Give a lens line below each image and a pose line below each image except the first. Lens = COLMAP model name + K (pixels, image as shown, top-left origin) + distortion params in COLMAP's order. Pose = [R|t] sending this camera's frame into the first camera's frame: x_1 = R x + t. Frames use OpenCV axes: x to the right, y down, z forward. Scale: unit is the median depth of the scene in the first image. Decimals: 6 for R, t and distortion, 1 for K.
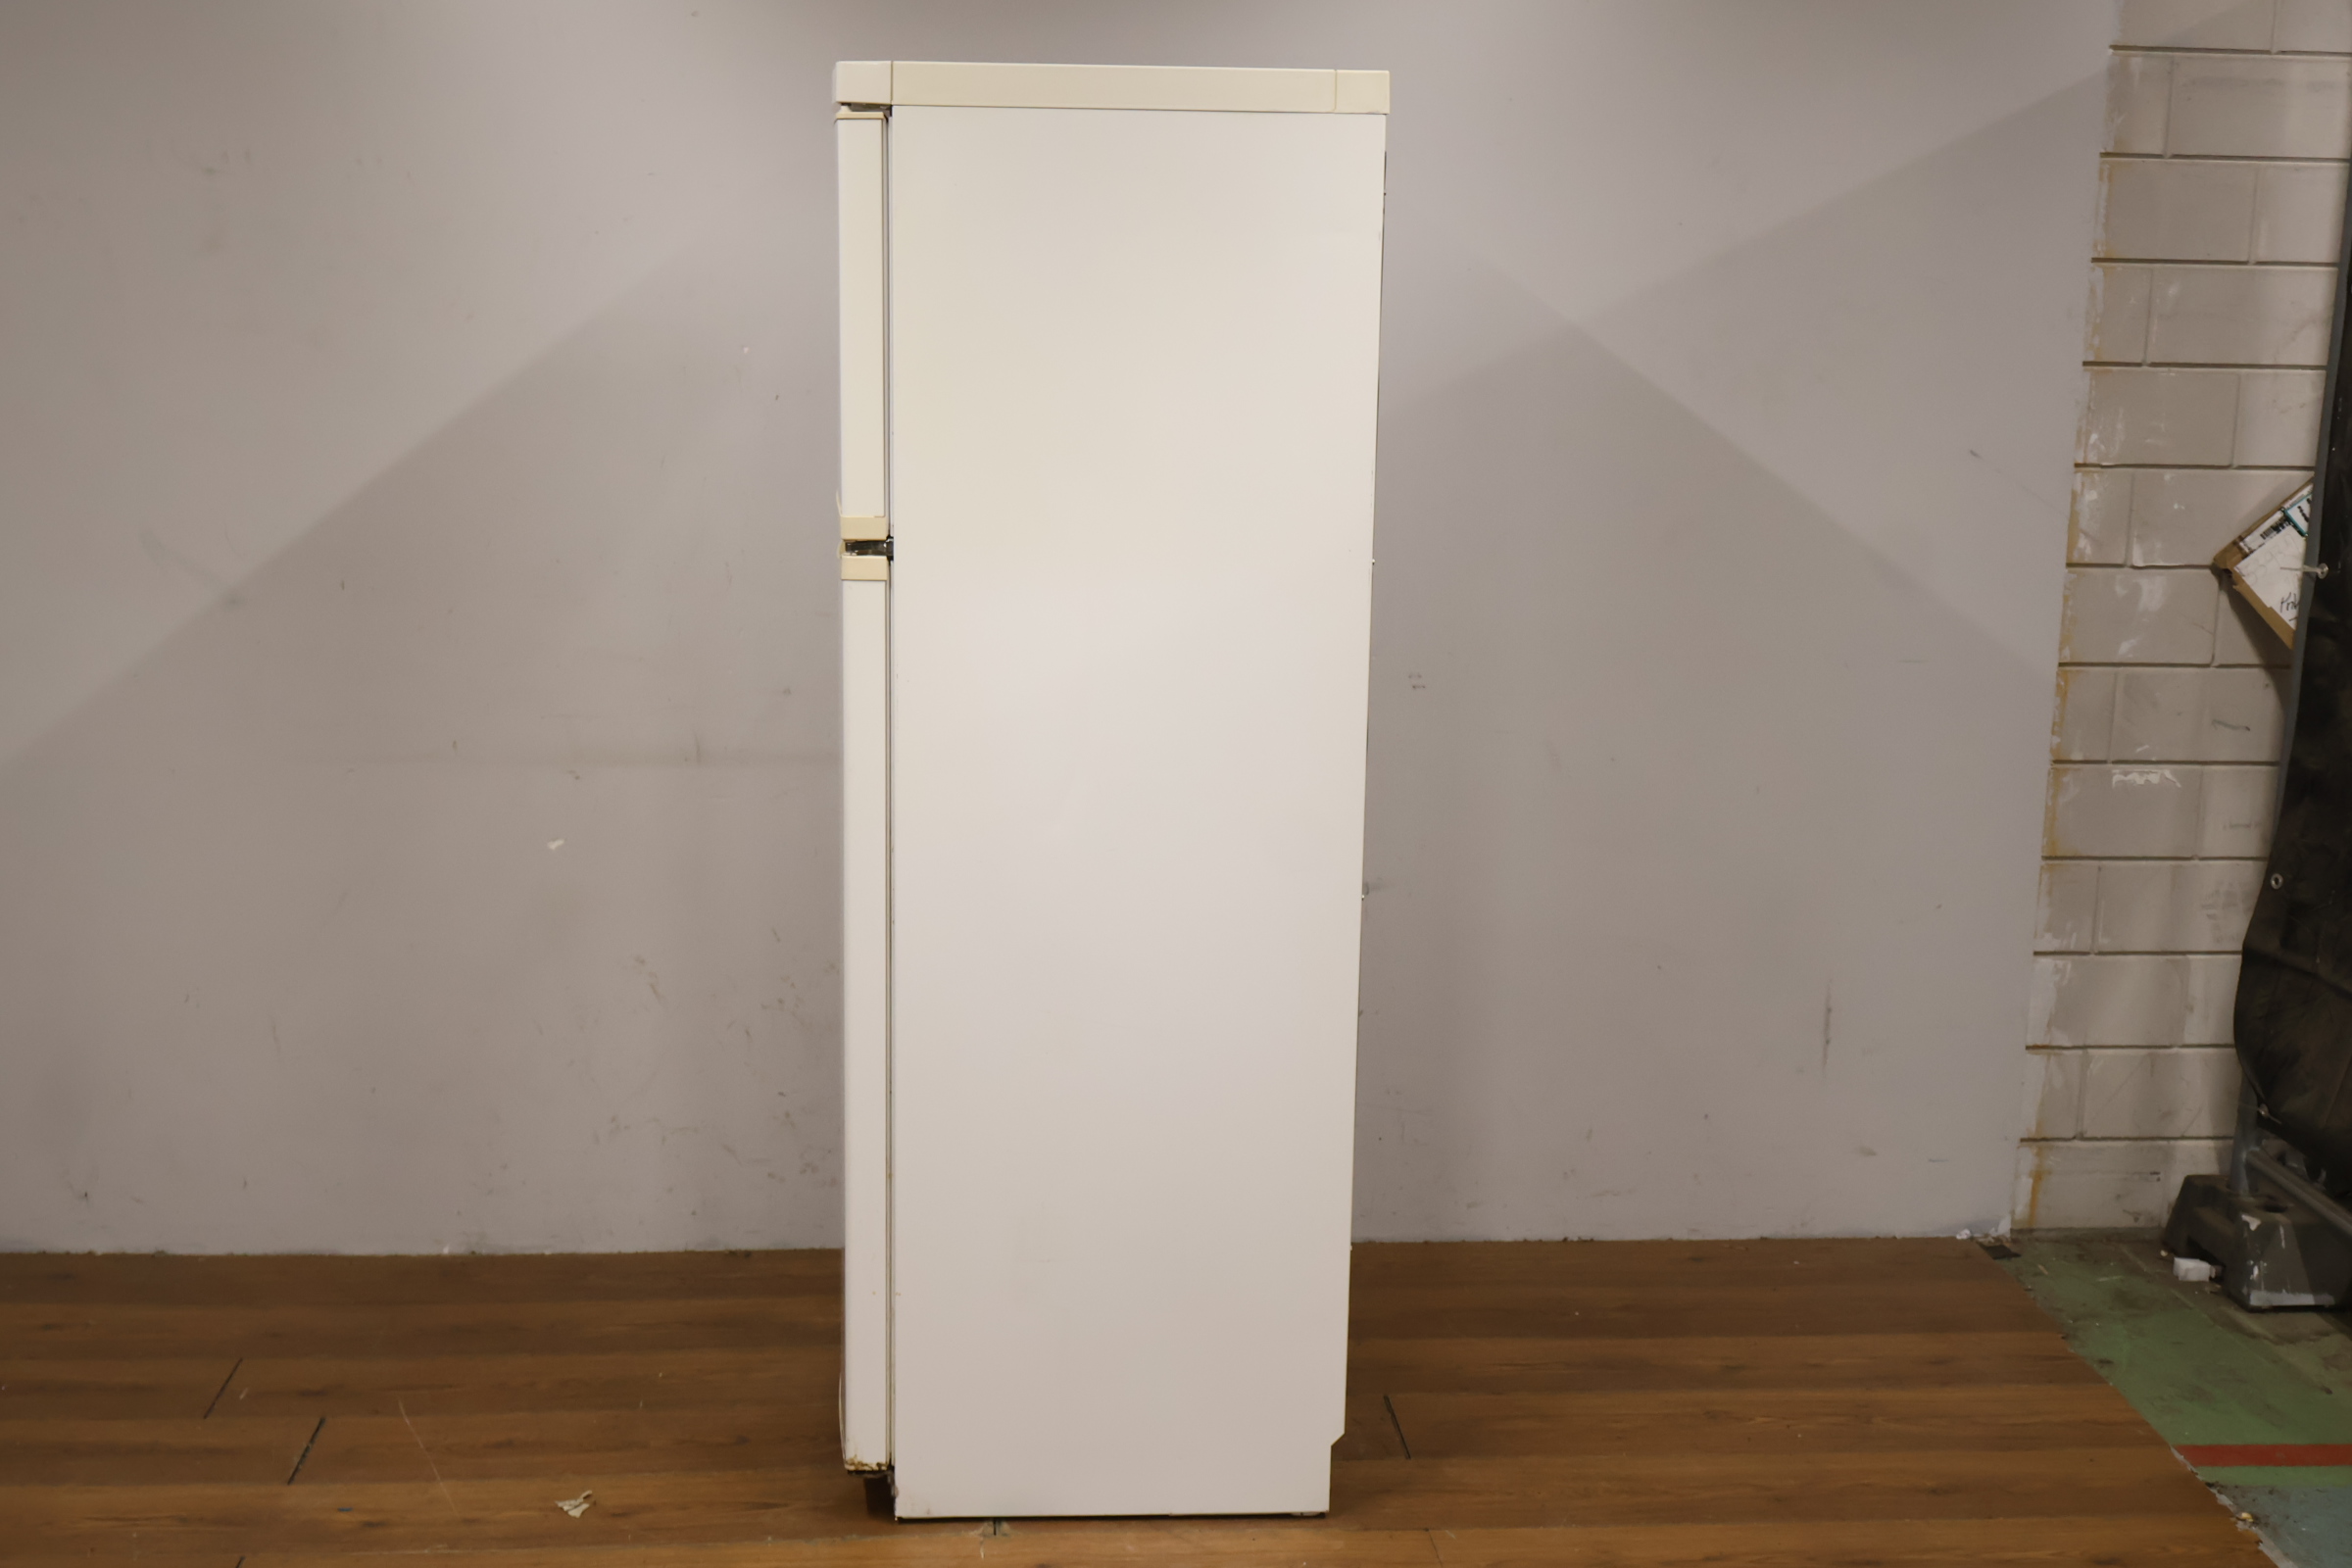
lens RADIAL K [[2725.3, 0, 1162.4], [0, 2725.3, 781.0], [0, 0, 1]] dist [-0.003177, 0.013755]
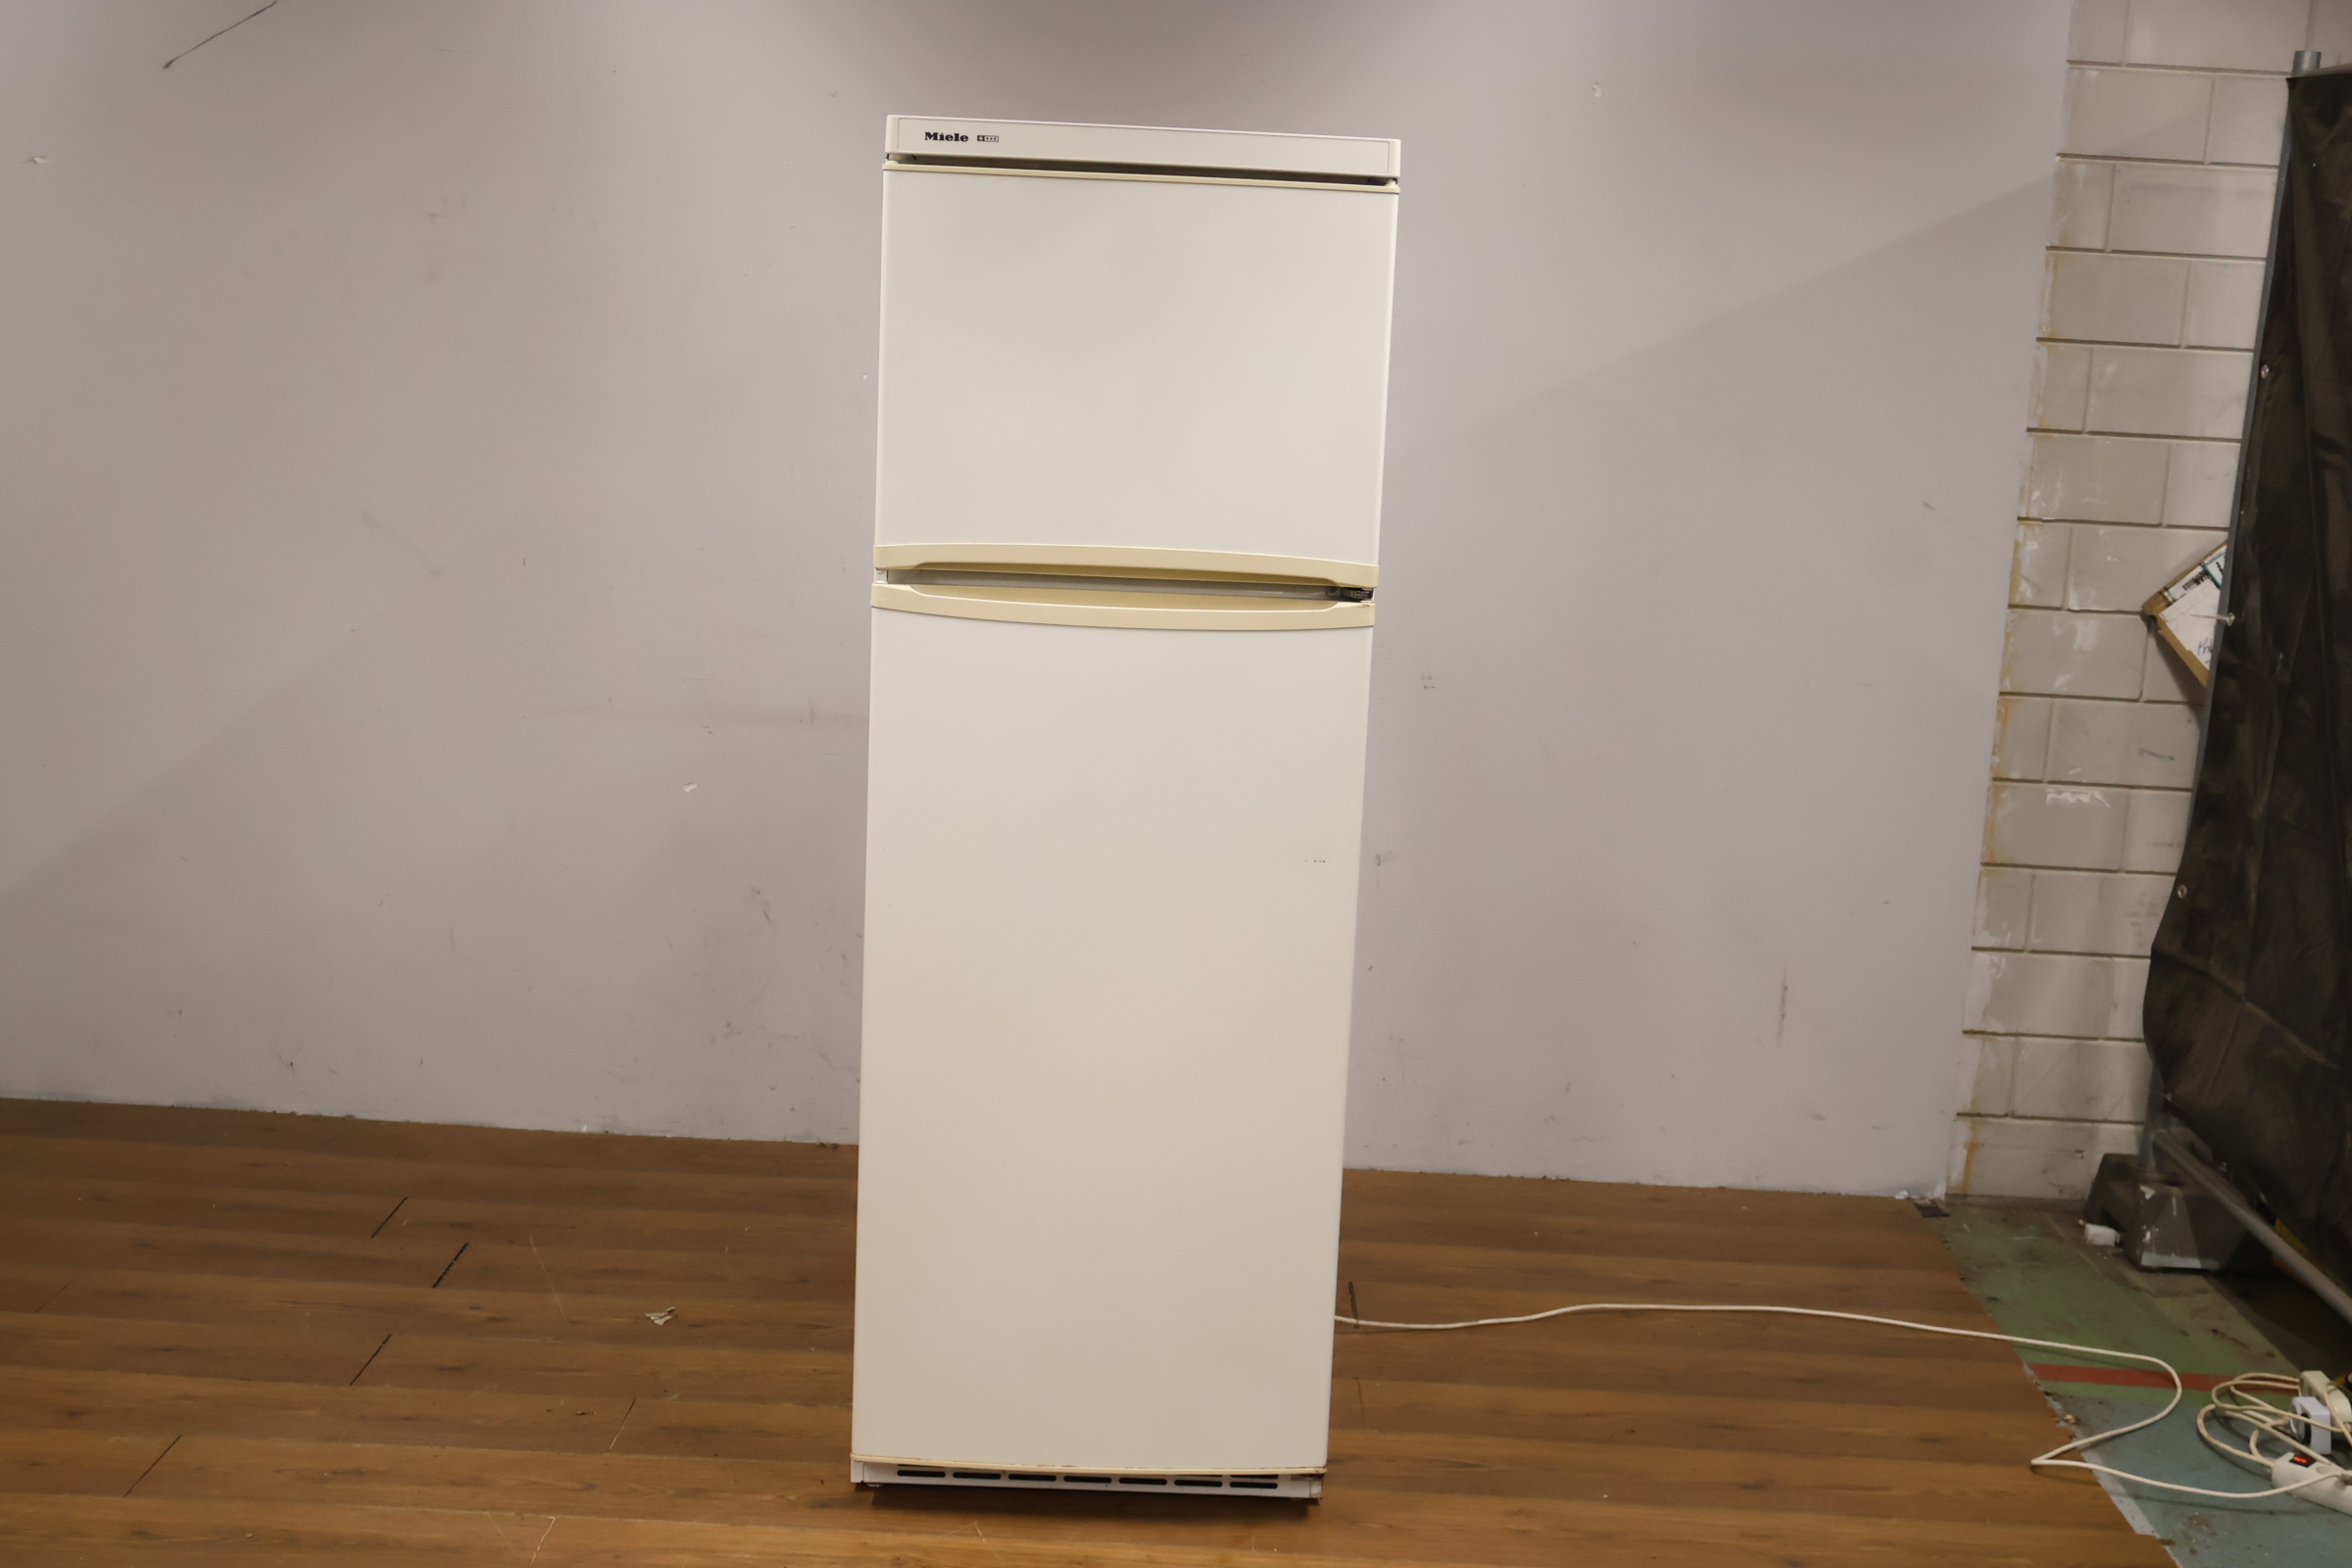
lens RADIAL K [[2725.8, 0, 1187.2], [0, 2725.8, 787.7], [0, 0, 1]] dist [0.010667, 0.008215]
pose [[0.995775, 0.046174, -0.079368, 0.084513], [-0.047524, 0.998754, -0.015212, 0.030249], [0.078567, 0.018920, 0.996729, -0.162109]]
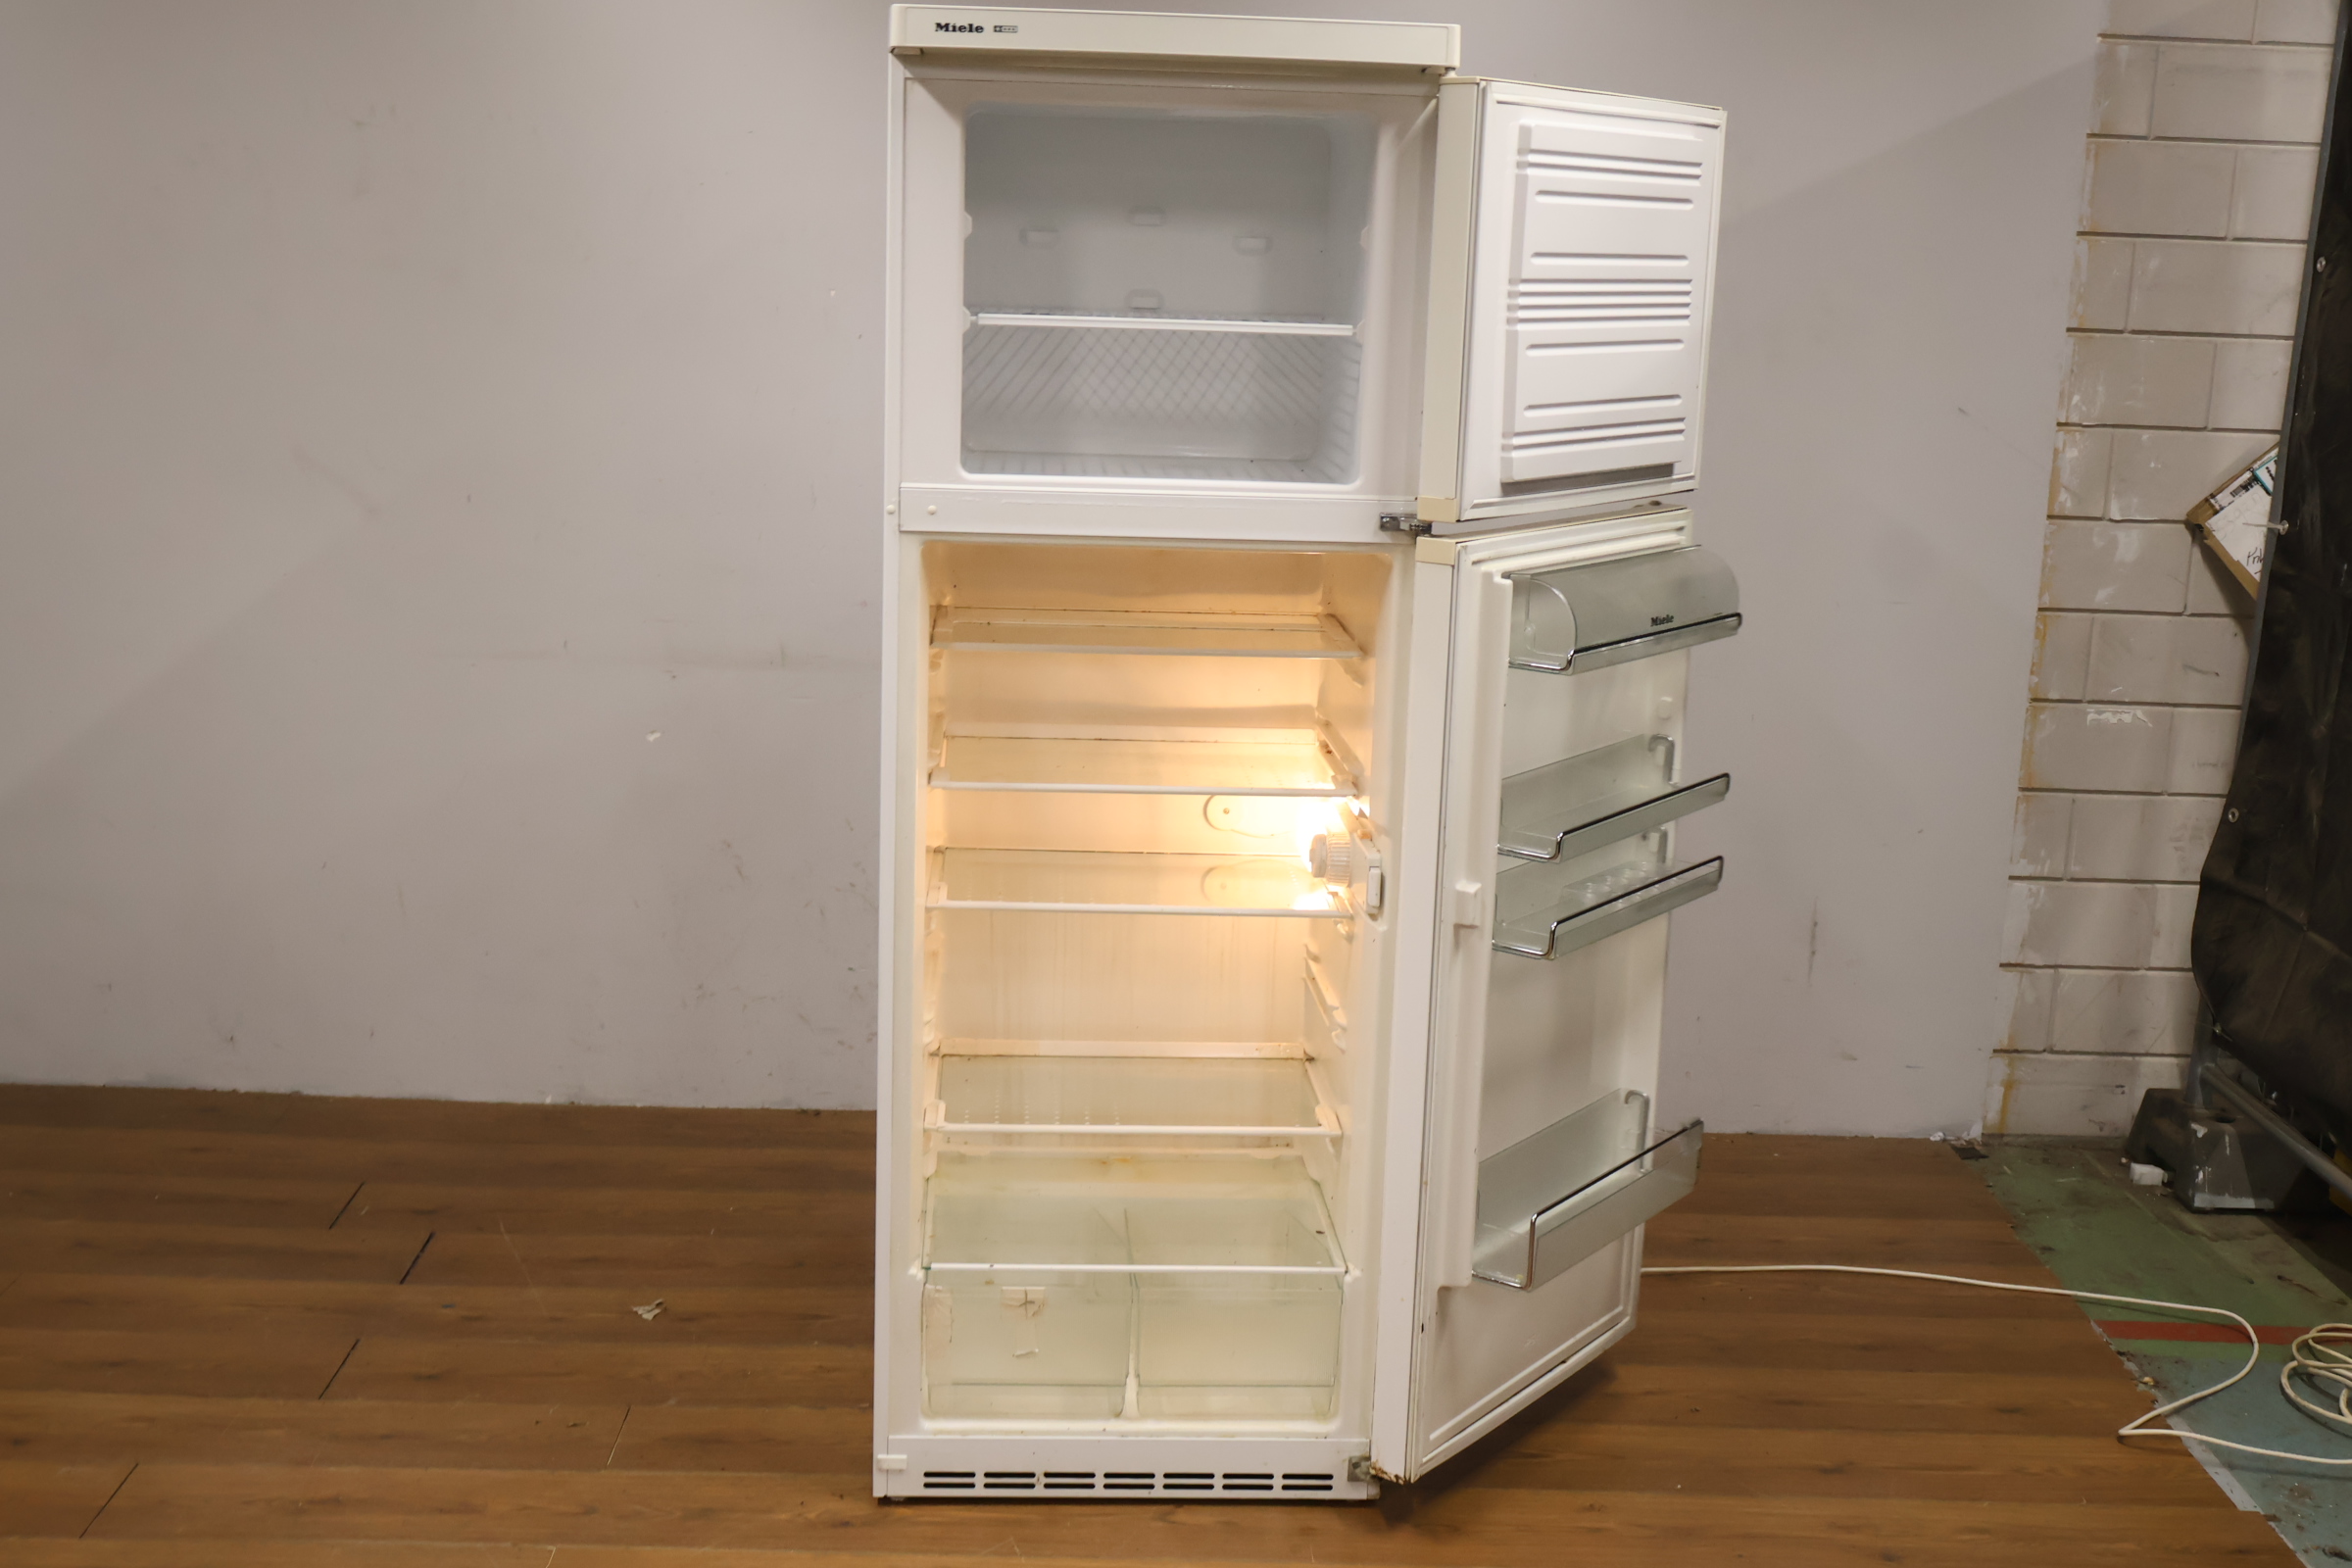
lens RADIAL K [[2725.3, 0, 1162.4], [0, 2725.3, 781.0], [0, 0, 1]] dist [-0.003177, 0.013755]
pose [[0.998291, 0.028413, -0.051072, 0.040548], [-0.027572, 0.999474, 0.017095, 0.016367], [0.051530, -0.015657, 0.998549, -0.095987]]
